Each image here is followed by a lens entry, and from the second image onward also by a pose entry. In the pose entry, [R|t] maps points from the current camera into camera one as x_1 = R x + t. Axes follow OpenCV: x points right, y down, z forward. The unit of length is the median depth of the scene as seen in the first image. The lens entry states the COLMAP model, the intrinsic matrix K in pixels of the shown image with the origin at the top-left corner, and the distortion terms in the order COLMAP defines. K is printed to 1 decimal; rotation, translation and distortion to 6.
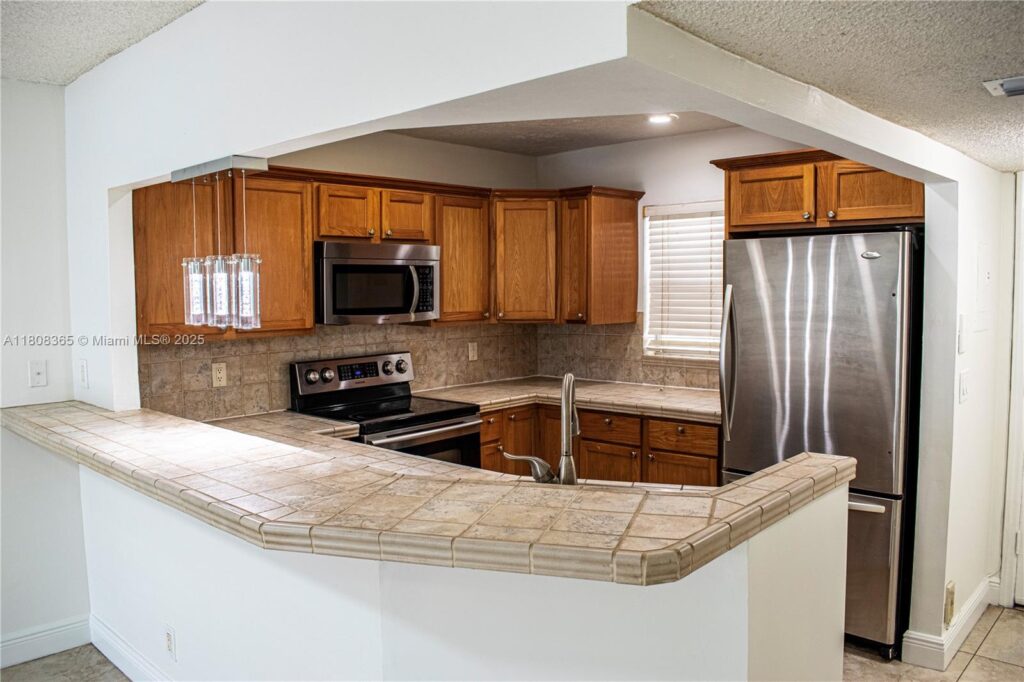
lens RADIAL K [[758.4, 0, 510.8], [0, 758.4, 339.2], [0, 0, 1]] dist [-0.015117, -0.001140]
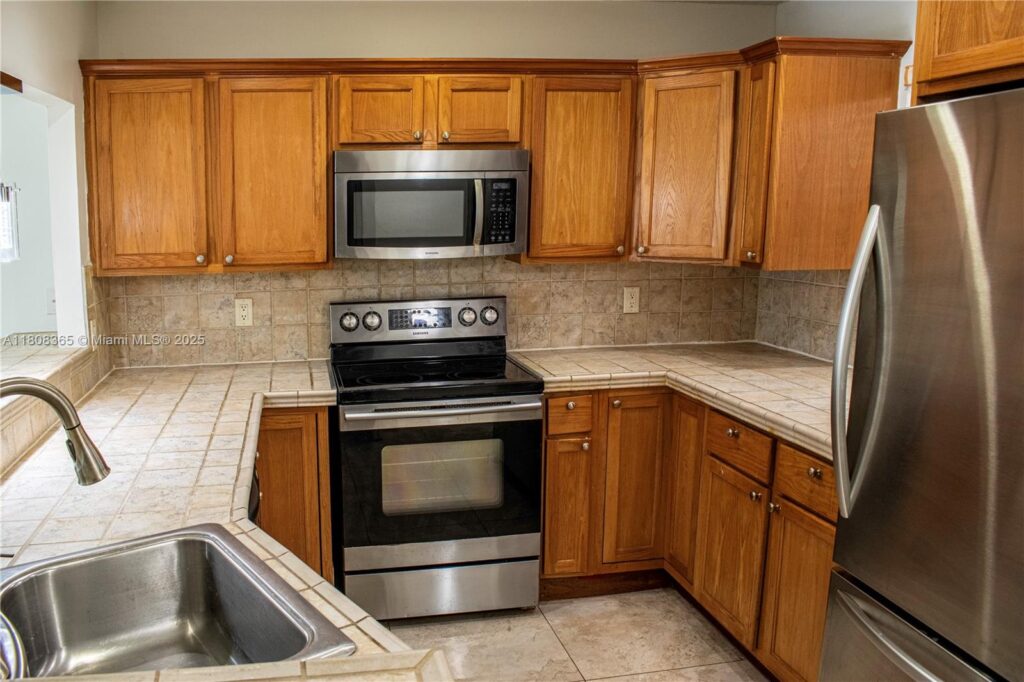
lens RADIAL K [[795.9, 0, 512.6], [0, 795.9, 343.3], [0, 0, 1]] dist [-0.054305, -0.001244]
pose [[0.803116, 0.097416, -0.587805, 0.358069], [-0.036007, 0.992676, 0.115319, -0.030211], [0.594733, -0.071450, 0.800742, 0.400820]]
